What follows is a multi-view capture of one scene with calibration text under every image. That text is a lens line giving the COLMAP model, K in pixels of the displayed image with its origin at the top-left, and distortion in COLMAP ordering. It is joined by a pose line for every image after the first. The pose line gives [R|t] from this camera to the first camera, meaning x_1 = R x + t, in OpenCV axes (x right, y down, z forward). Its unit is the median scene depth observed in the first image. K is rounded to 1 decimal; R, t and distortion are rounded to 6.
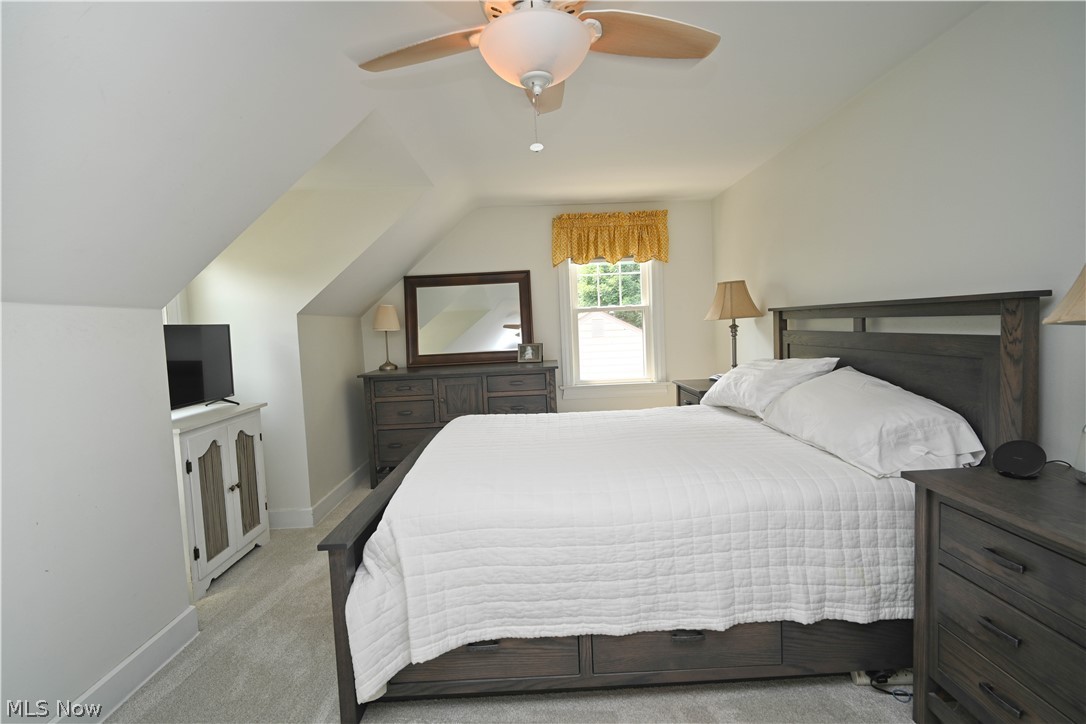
lens RADIAL K [[510.2, 0, 545.4], [0, 510.2, 366.3], [0, 0, 1]] dist [-0.004565, -0.002116]
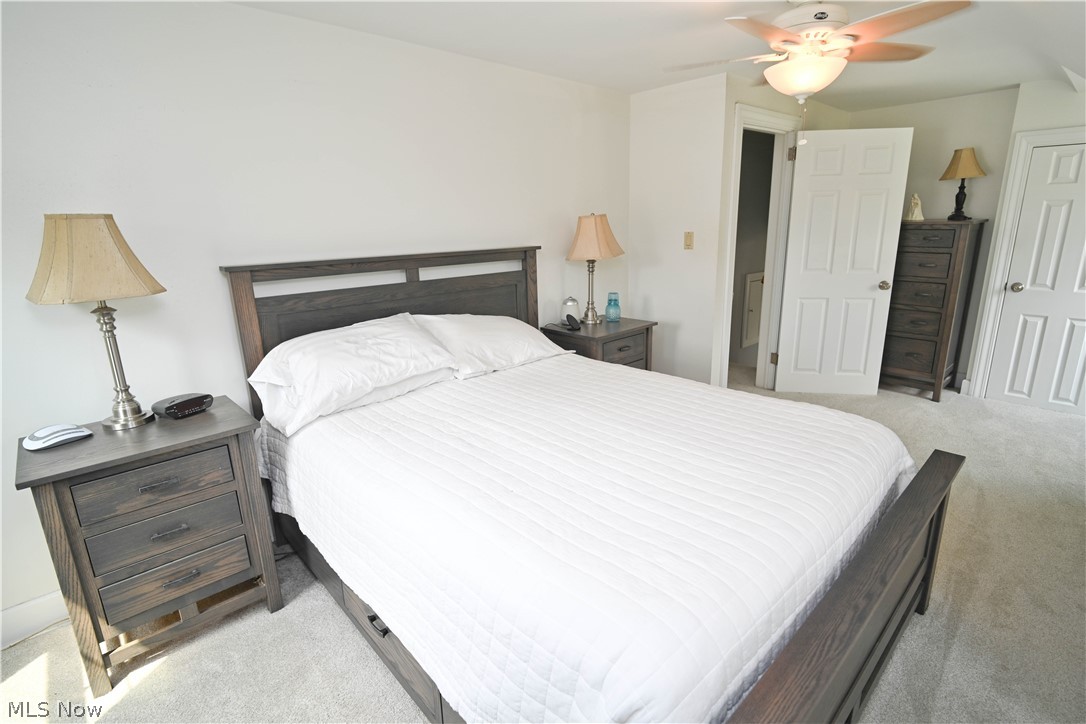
lens RADIAL K [[520.3, 0, 547.1], [0, 520.3, 370.1], [0, 0, 1]] dist [-0.004384, -0.000158]
pose [[-0.673818, -0.144496, 0.724631, -0.509418], [0.114203, 0.948542, 0.295340, -0.232958], [-0.730018, 0.281761, -0.622643, 1.933101]]
